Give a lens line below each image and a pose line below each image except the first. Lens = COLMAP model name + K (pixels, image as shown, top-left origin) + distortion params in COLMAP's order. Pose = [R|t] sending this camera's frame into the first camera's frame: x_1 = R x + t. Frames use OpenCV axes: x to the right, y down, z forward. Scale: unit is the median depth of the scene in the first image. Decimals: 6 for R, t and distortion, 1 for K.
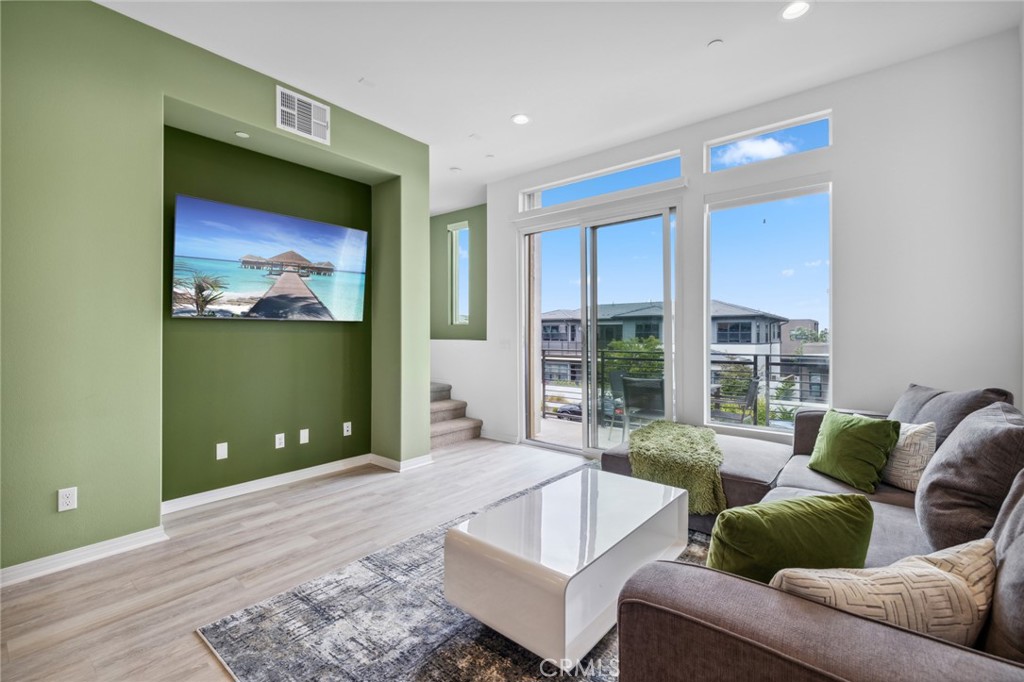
lens RADIAL K [[440.7, 0, 507.2], [0, 440.7, 338.7], [0, 0, 1]] dist [-0.000192, 0.000005]
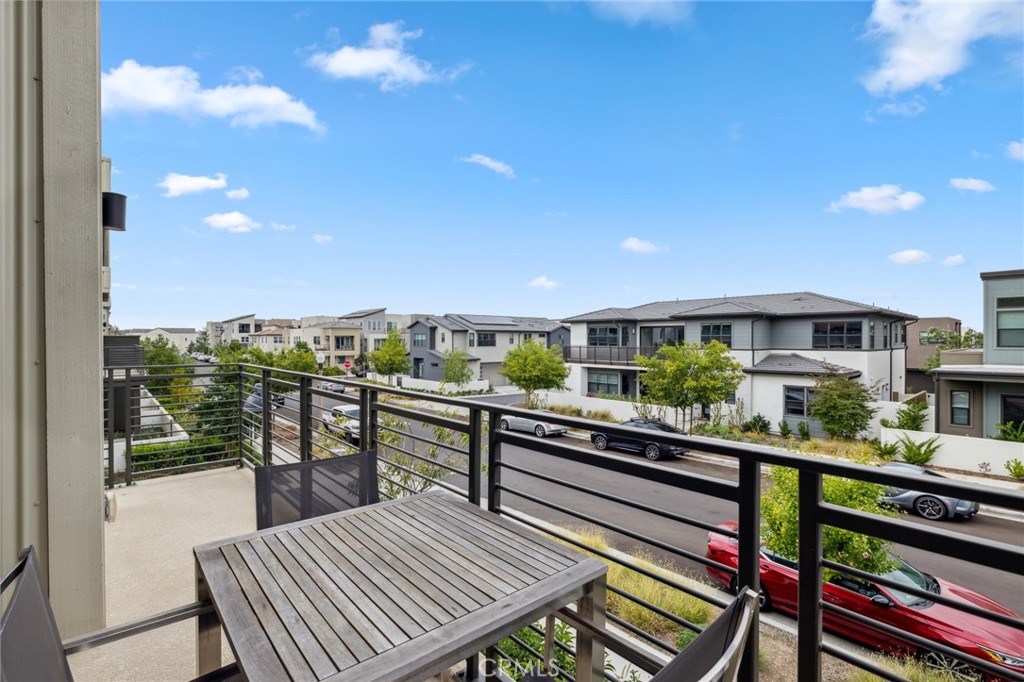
lens RADIAL K [[462.1, 0, 501.9], [0, 462.1, 344.0], [0, 0, 1]] dist [-0.001136, 0.000423]
pose [[0.986504, 0.000466, -0.163736, 0.070421], [0.000300, 0.999989, 0.004655, -0.002677], [0.163736, -0.004641, 0.986493, 0.110858]]
